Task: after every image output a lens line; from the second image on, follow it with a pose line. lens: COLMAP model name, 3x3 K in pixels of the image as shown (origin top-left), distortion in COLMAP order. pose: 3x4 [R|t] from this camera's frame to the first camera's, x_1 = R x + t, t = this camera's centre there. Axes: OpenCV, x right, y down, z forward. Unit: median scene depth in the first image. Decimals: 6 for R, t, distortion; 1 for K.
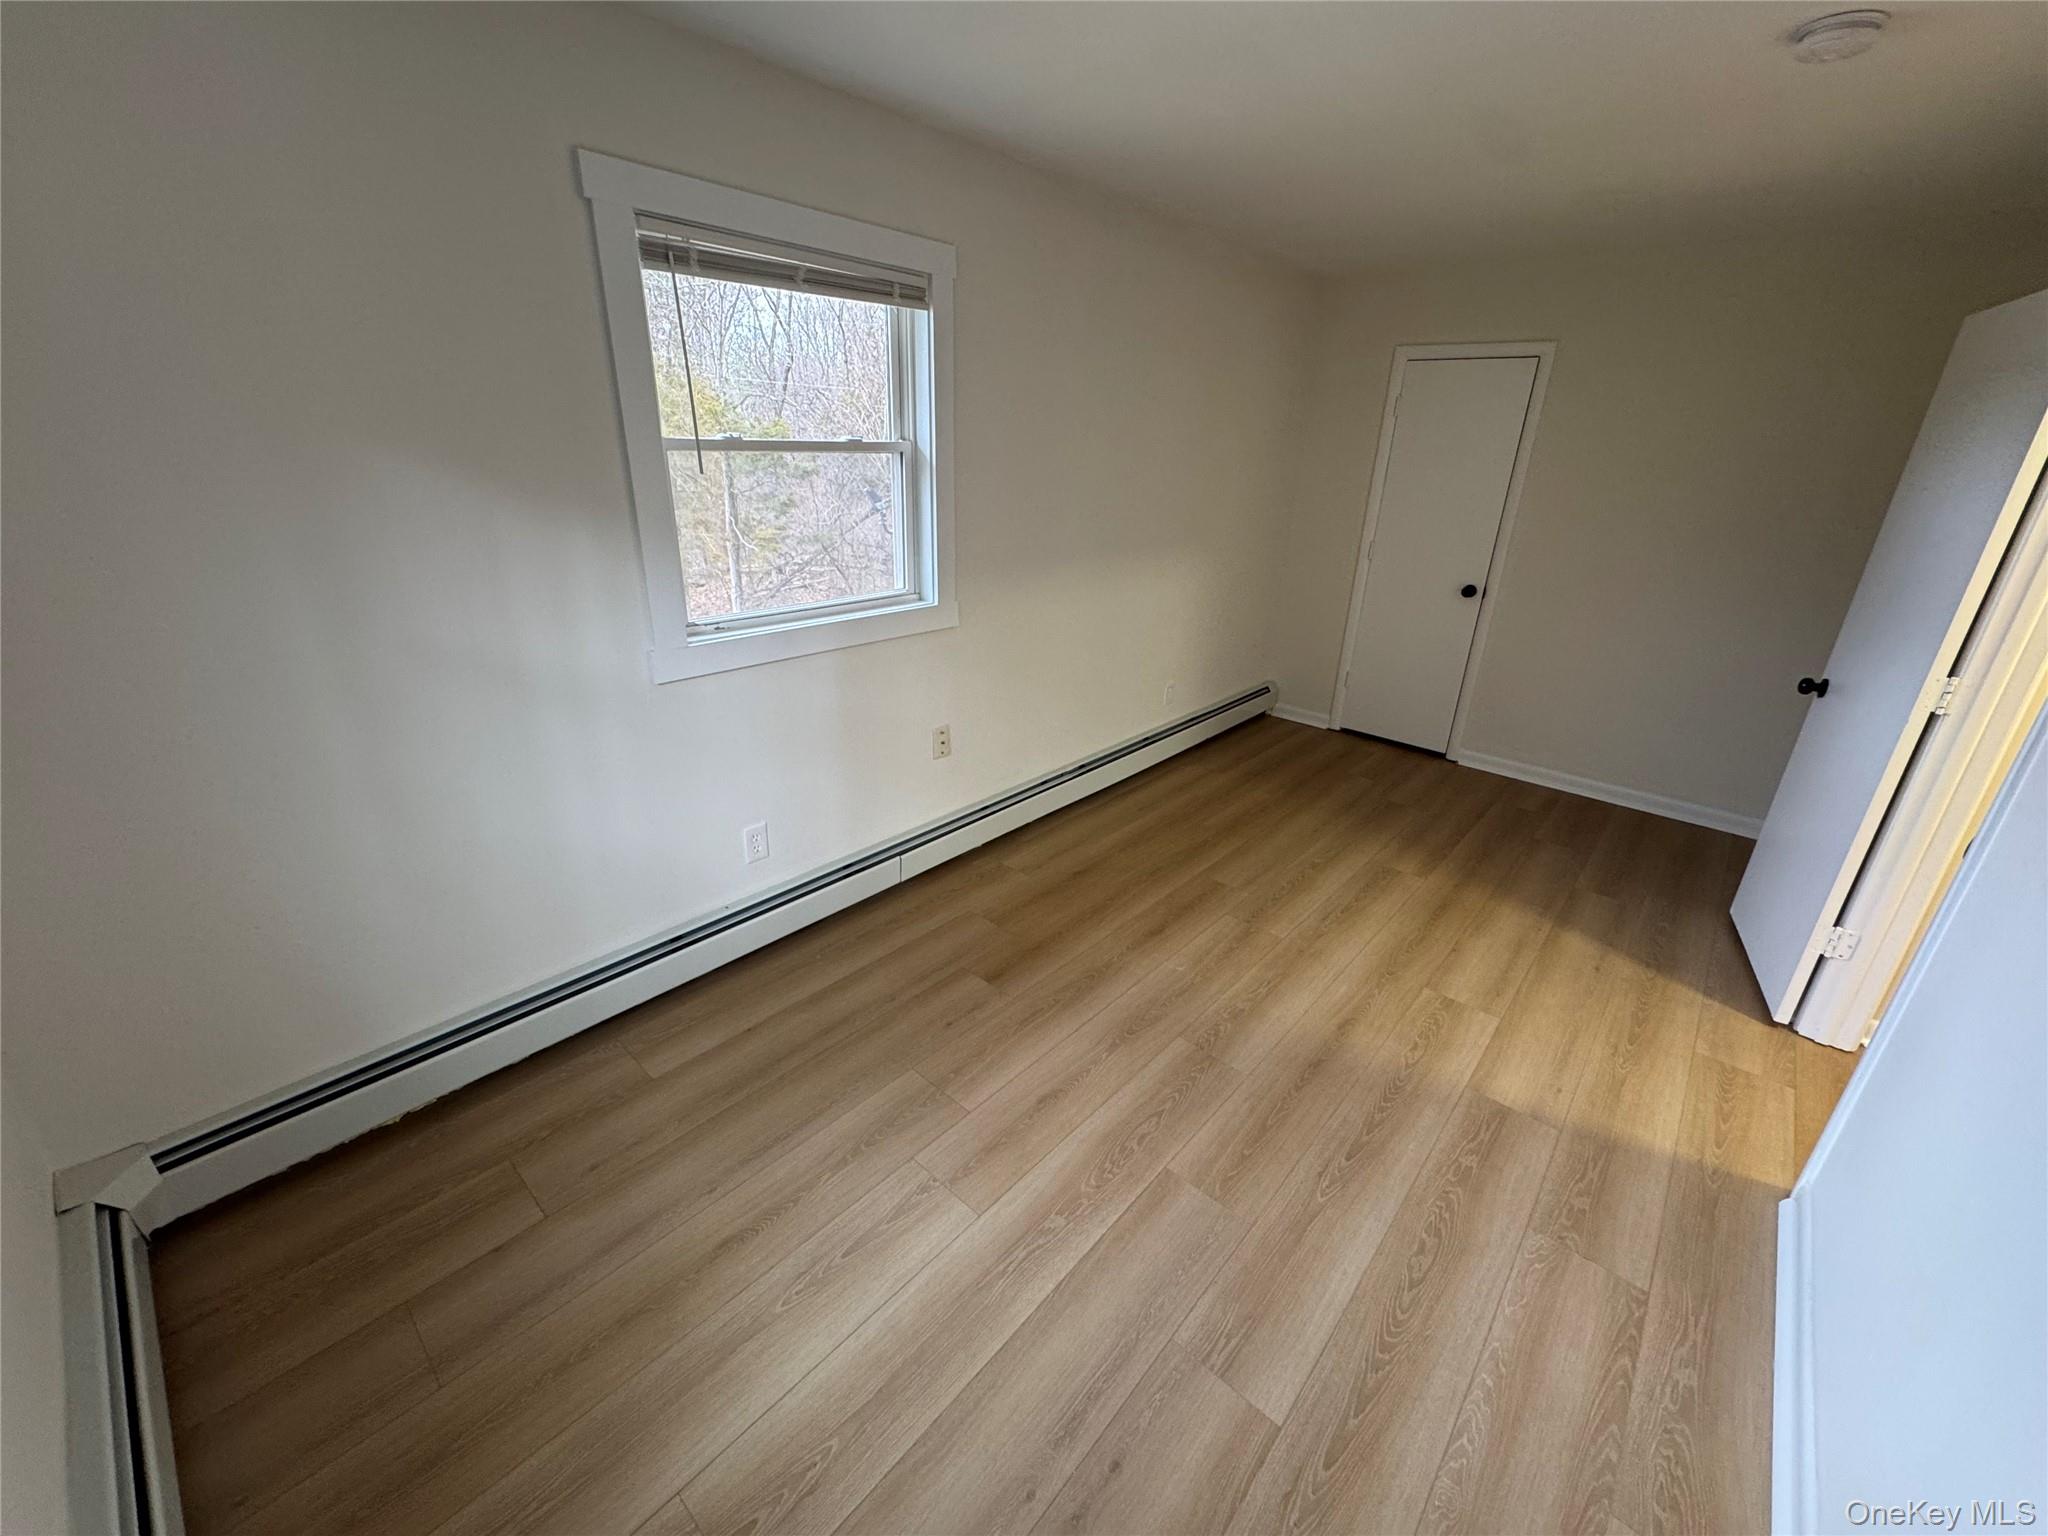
lens RADIAL K [[818.2, 0, 1022.3], [0, 818.2, 761.8], [0, 0, 1]] dist [-0.001778, 0.001821]
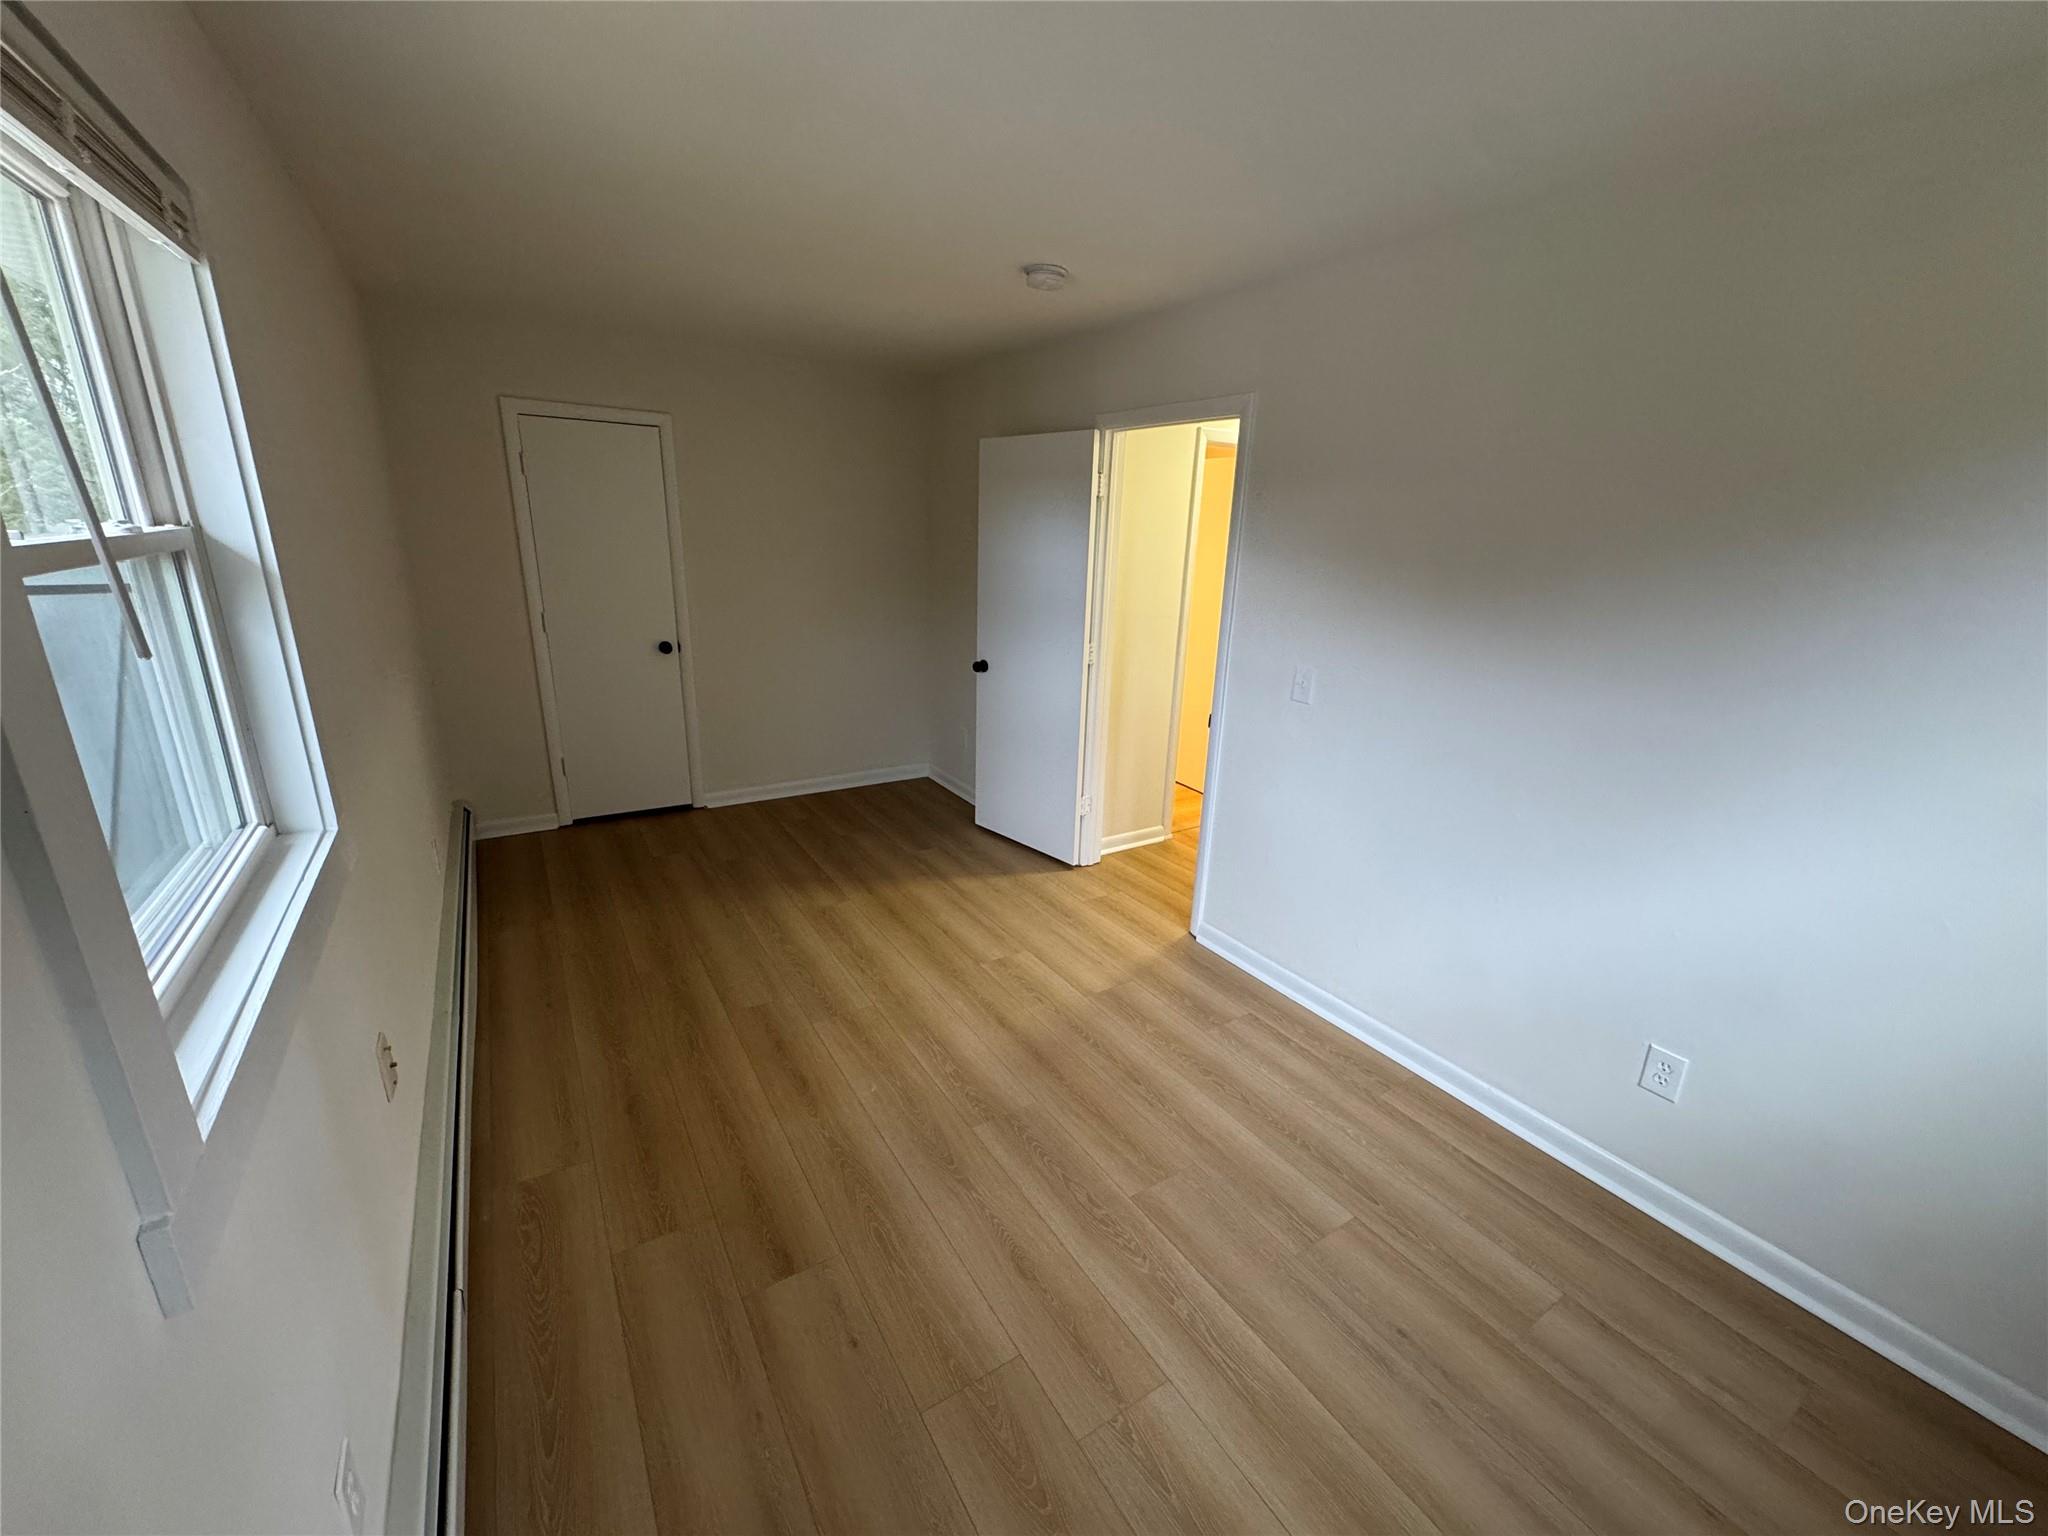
lens RADIAL K [[818.2, 0, 1025.9], [0, 818.2, 756.7], [0, 0, 1]] dist [-0.001778, 0.001821]
pose [[0.271832, -0.285125, 0.919136, -0.508760], [0.331343, 0.924433, 0.188775, -0.210414], [-0.903504, 0.253234, 0.345765, 0.459636]]
